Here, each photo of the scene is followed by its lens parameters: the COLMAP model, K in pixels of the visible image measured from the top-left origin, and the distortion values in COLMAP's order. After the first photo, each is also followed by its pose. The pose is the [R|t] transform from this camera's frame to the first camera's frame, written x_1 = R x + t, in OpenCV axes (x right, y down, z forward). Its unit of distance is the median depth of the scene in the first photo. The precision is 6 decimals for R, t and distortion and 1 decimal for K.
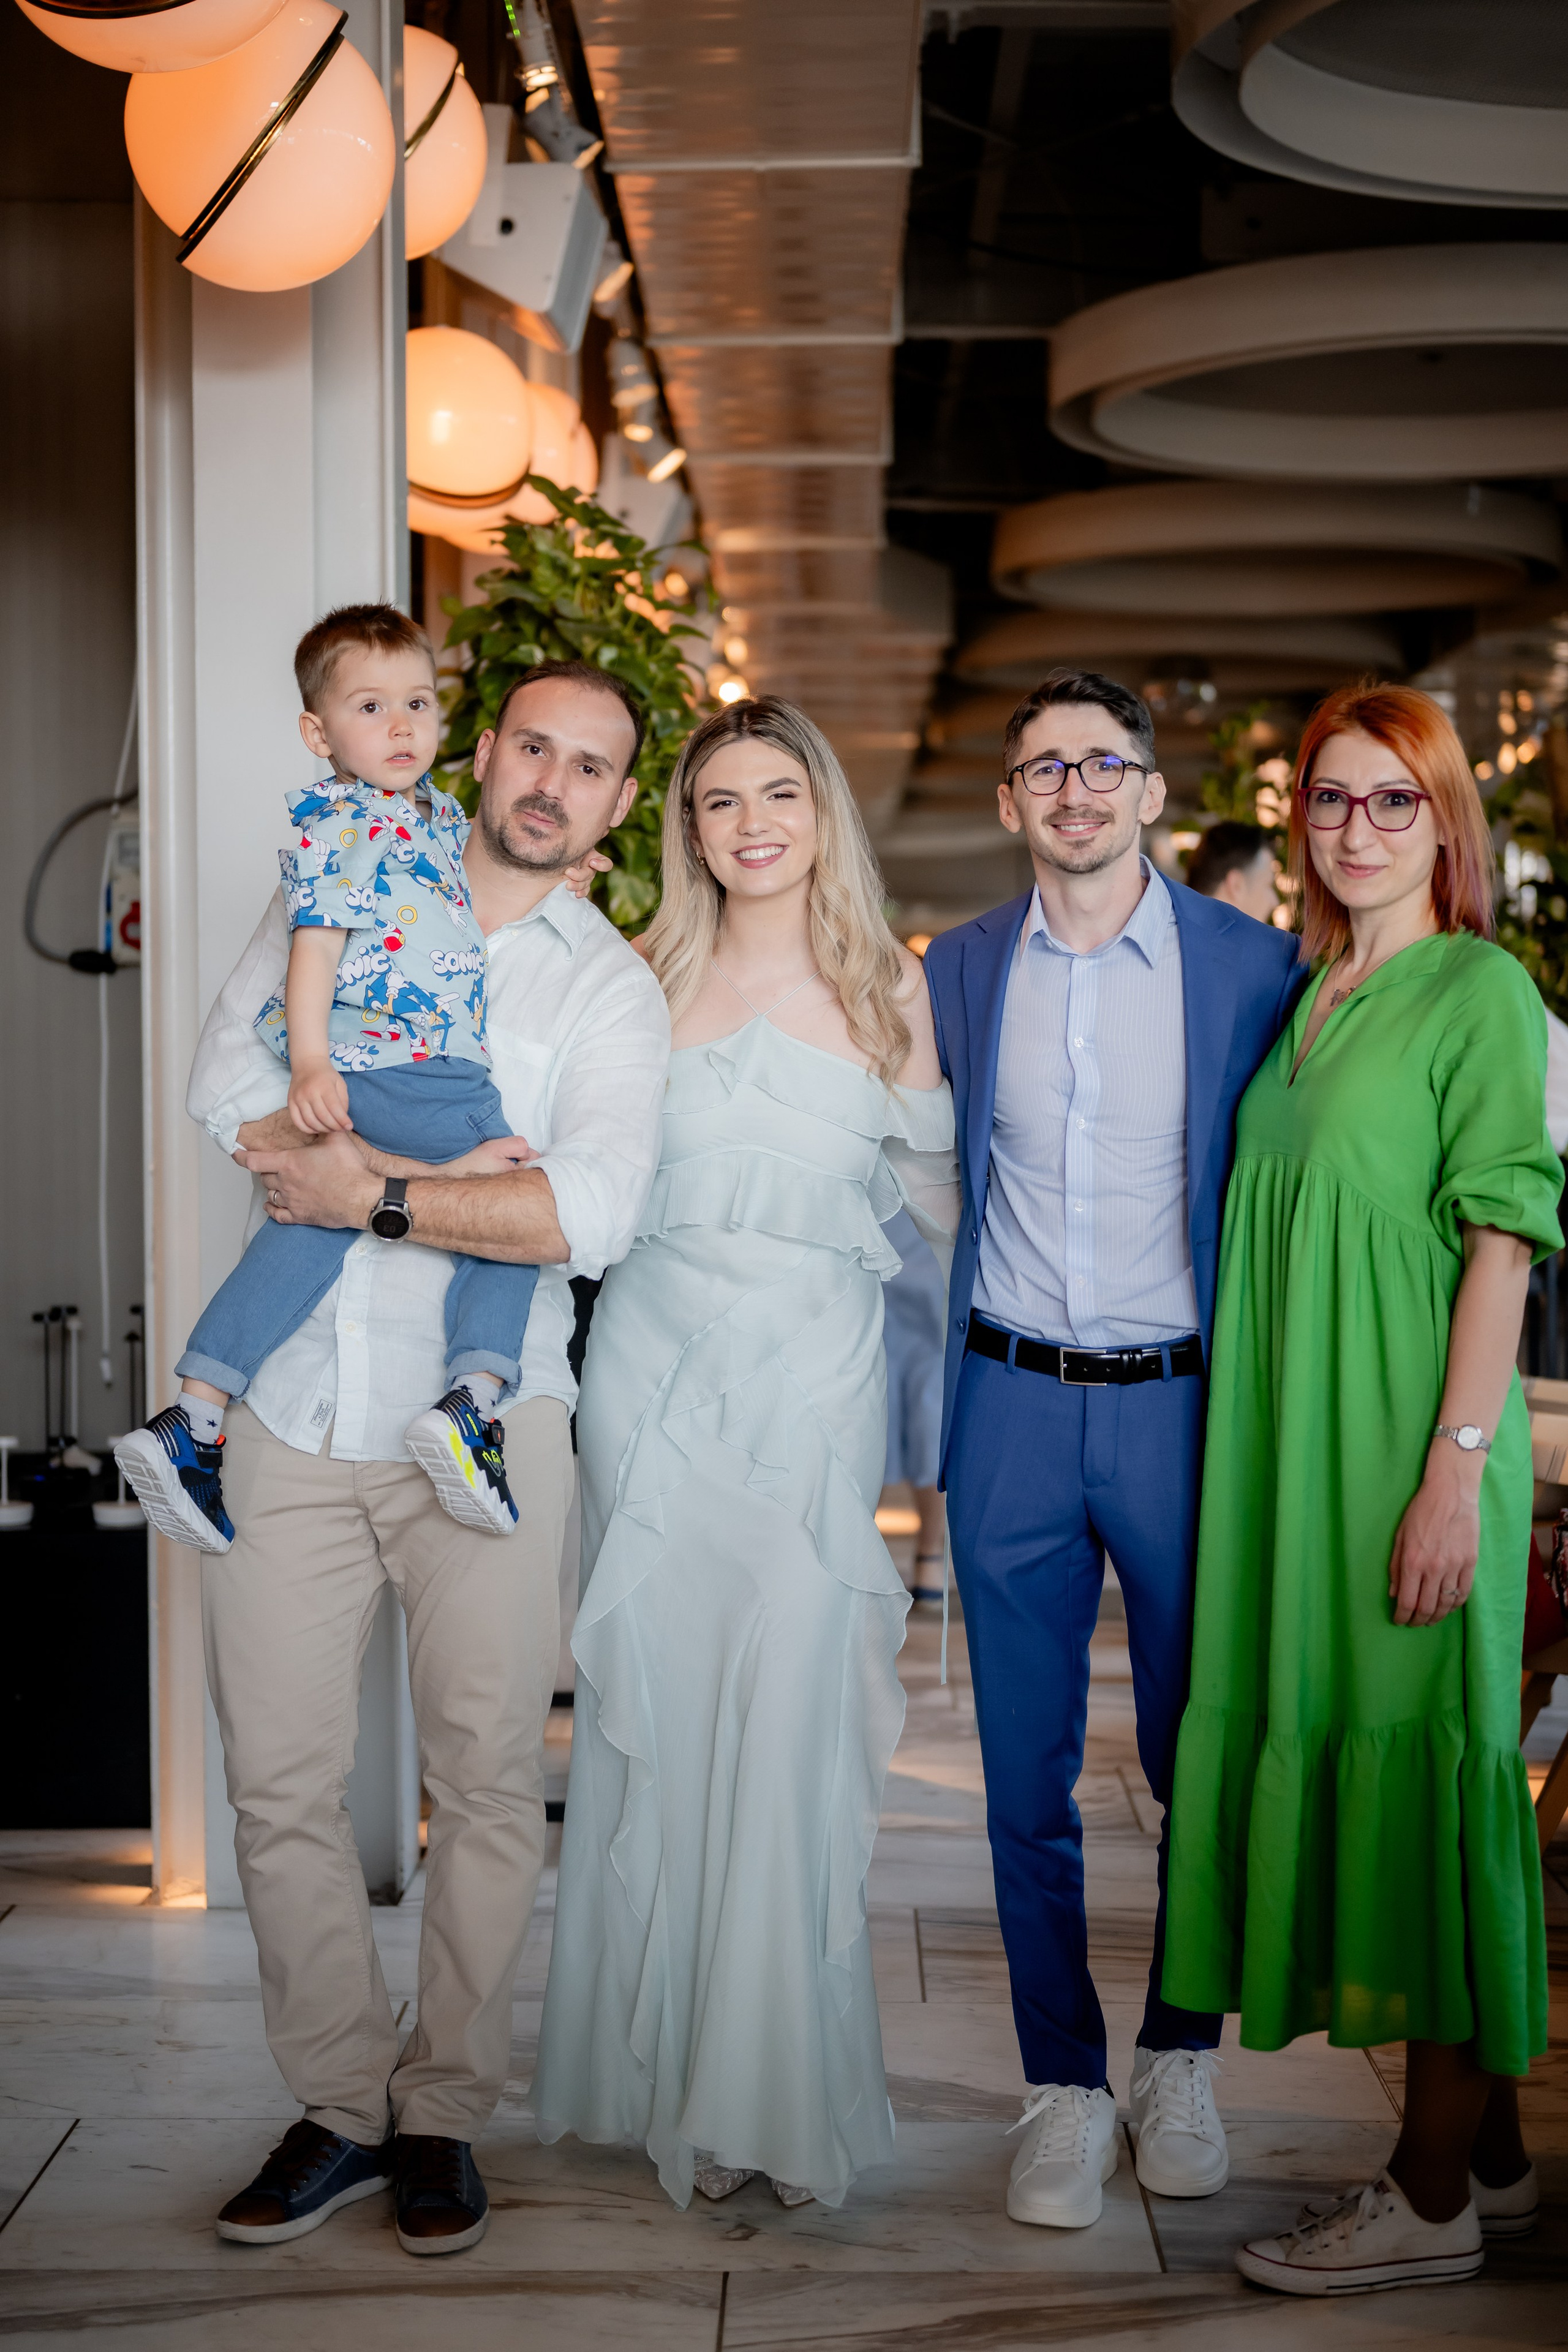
lens RADIAL K [[3438.9, 0, 792.8], [0, 3438.9, 1179.3], [0, 0, 1]] dist [-0.003291, 0.011477]
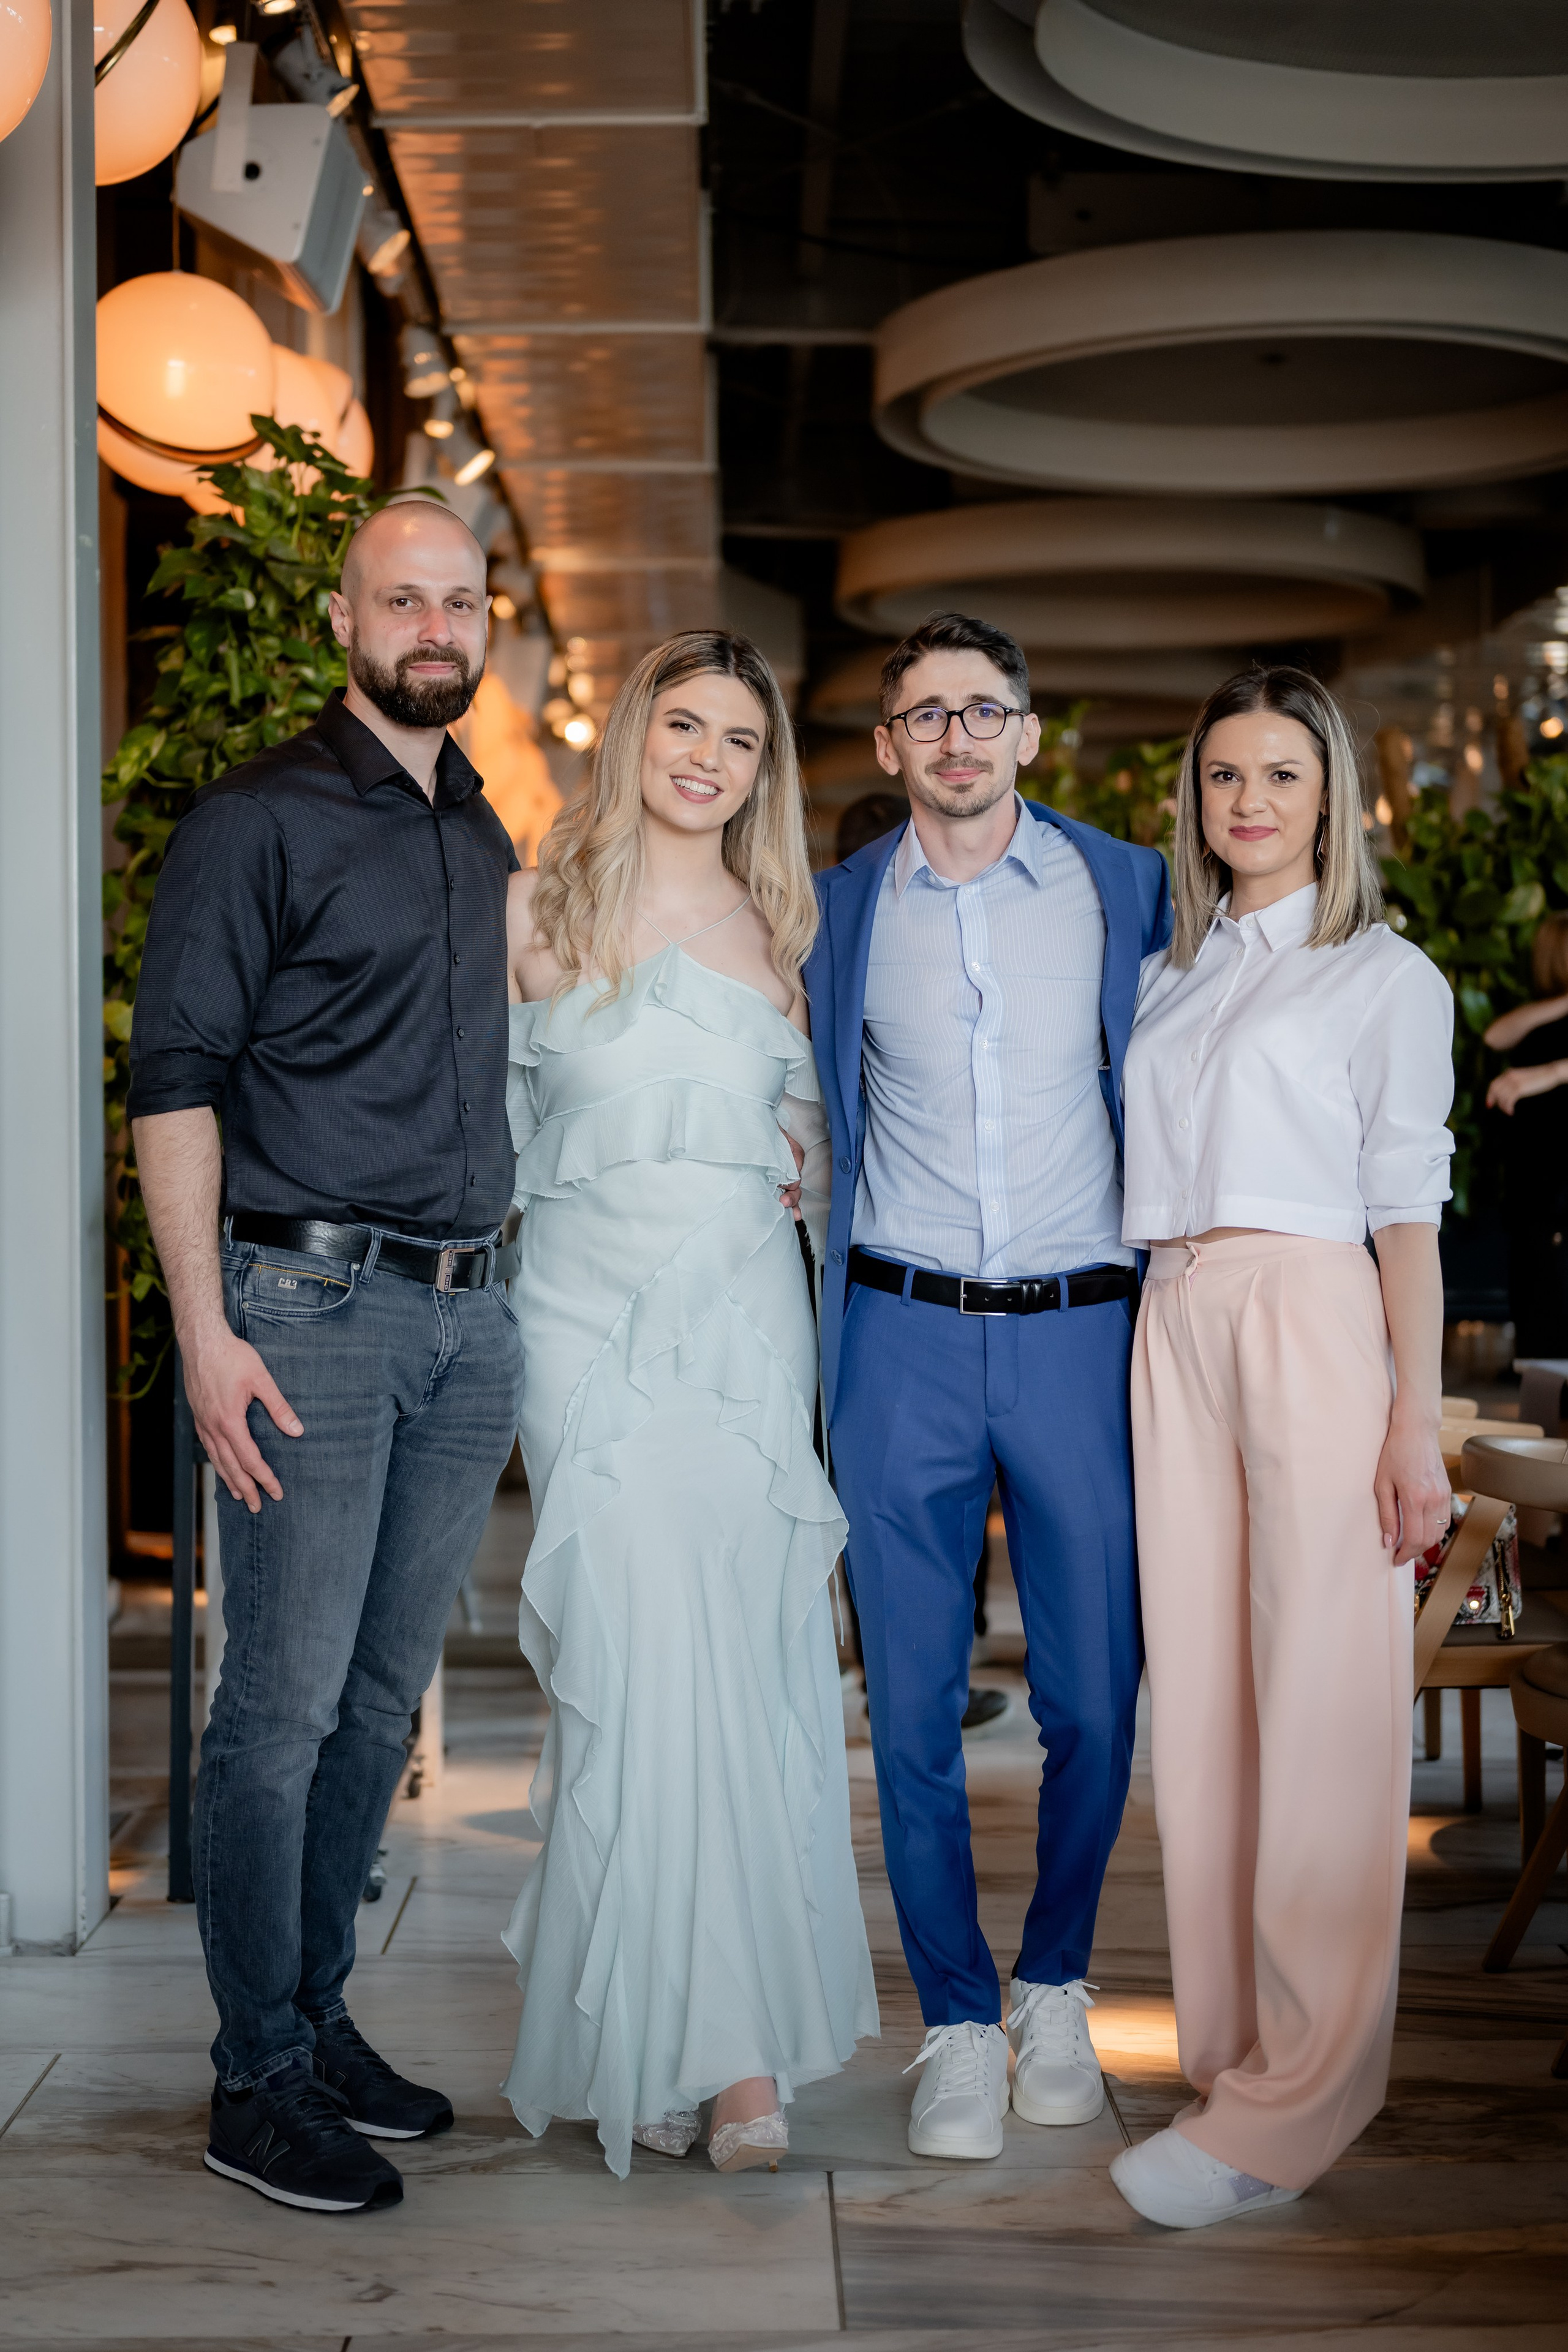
lens RADIAL K [[3531.4, 0, 804.9], [0, 3531.4, 1181.8], [0, 0, 1]] dist [-0.003127, -0.042761]
pose [[0.999408, -0.002184, 0.034346, 0.038631], [0.002972, 0.999733, -0.022902, 0.023732], [-0.034286, 0.022991, 0.999148, 0.046085]]
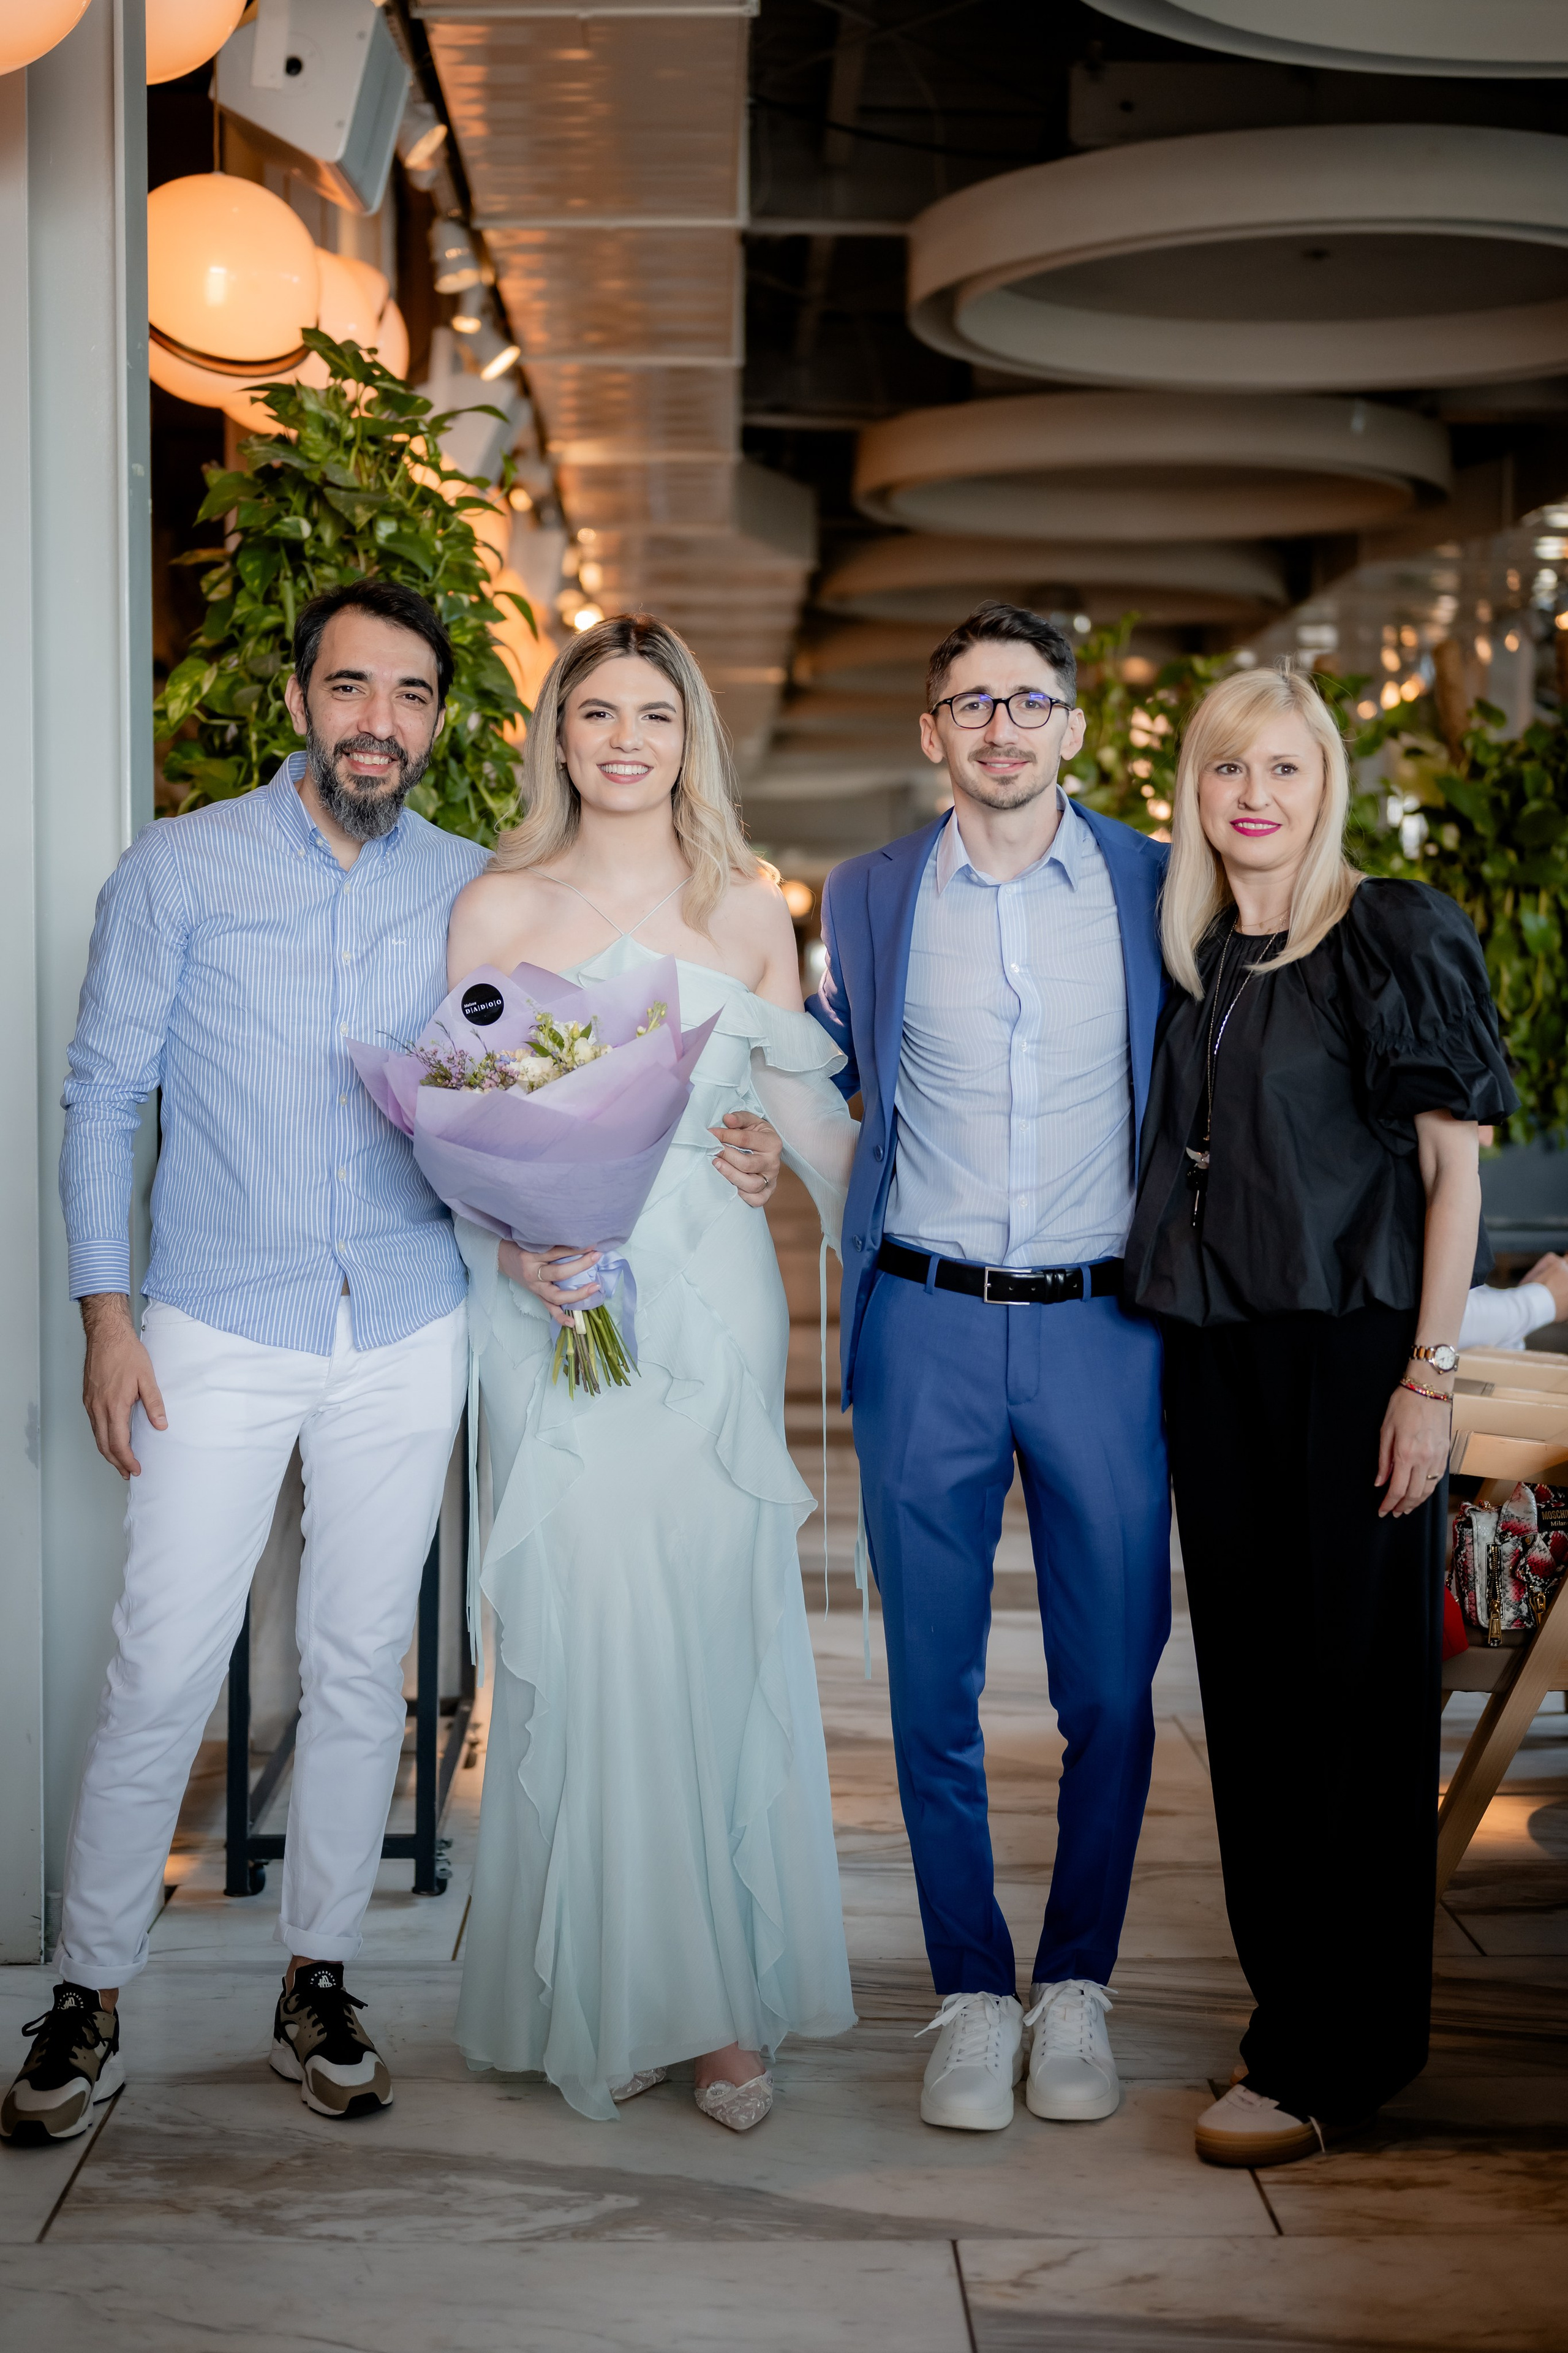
lens RADIAL K [[3471.7, 0, 774.0], [0, 3471.7, 1169.2], [0, 0, 1]] dist [-0.003358, -0.034359]
pose [[0.999541, 0.000938, 0.030287, 0.017247], [-0.001281, 0.999935, 0.011336, 0.000831], [-0.030274, -0.011370, 0.999477, 0.099265]]
